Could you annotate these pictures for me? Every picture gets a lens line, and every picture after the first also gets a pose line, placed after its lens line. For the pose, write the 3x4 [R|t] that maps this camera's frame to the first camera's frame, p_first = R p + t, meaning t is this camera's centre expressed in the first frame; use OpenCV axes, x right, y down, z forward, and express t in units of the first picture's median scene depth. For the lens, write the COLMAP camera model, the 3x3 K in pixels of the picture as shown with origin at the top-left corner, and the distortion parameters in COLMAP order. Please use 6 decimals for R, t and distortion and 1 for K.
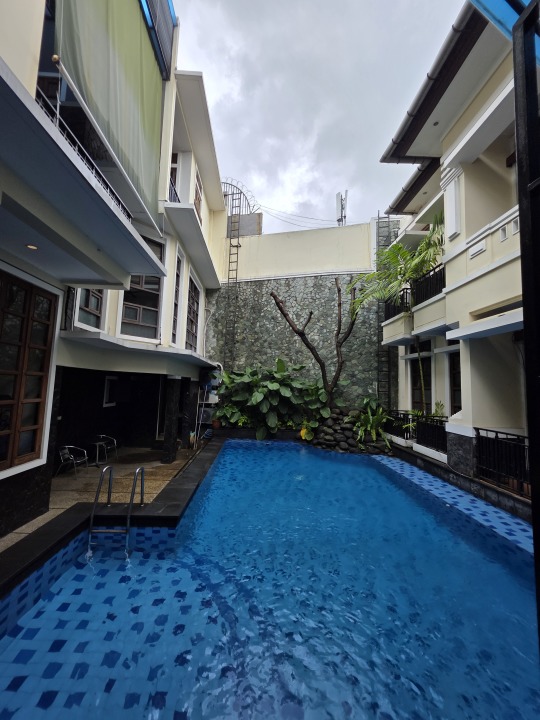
lens RADIAL K [[288.8, 0, 270.0], [0, 288.8, 359.9], [0, 0, 1]] dist [0.003527, -0.001494]
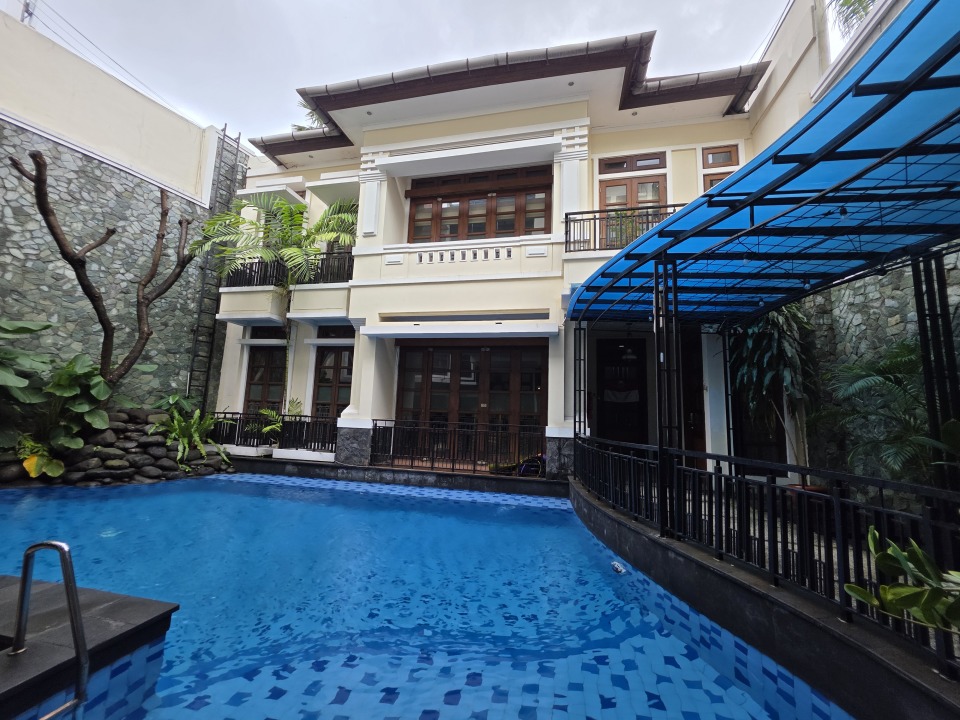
lens RADIAL K [[385.1, 0, 476.4], [0, 385.1, 362.3], [0, 0, 1]] dist [0.003527, -0.001494]
pose [[0.261524, 0.103712, 0.959609, -0.359361], [-0.119714, 0.990019, -0.074373, 0.050909], [-0.957744, -0.095428, 0.271329, 0.159173]]
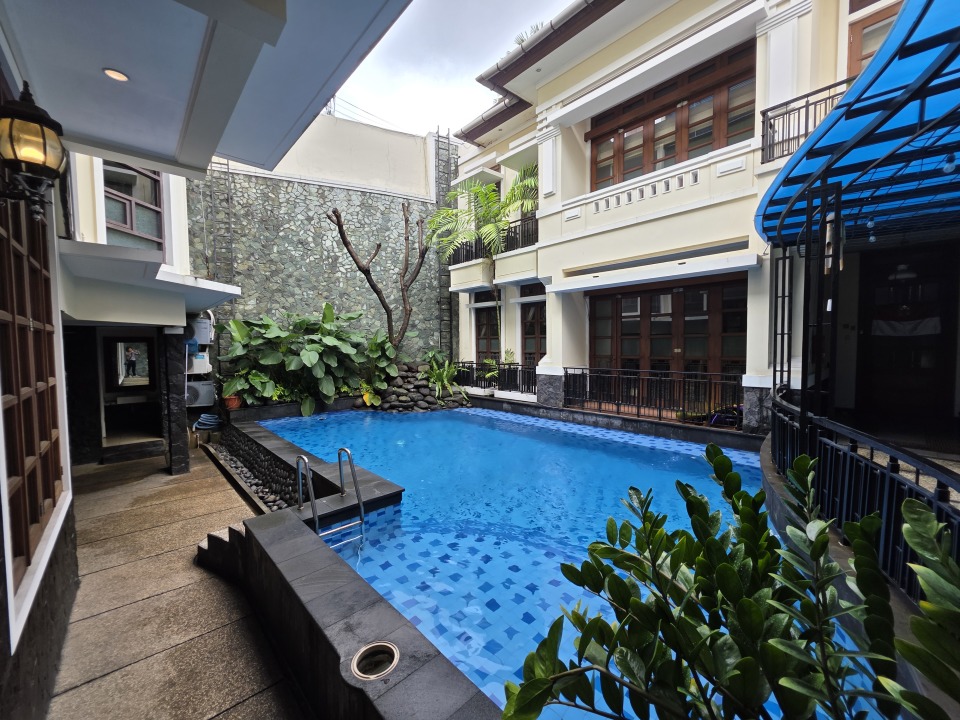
lens RADIAL K [[385.1, 0, 479.5], [0, 385.1, 361.9], [0, 0, 1]] dist [0.003527, -0.001494]
pose [[0.762343, -0.069605, 0.643419, -0.364423], [-0.025940, 0.990114, 0.137845, -0.001828], [-0.646653, -0.121775, 0.753001, 0.009952]]
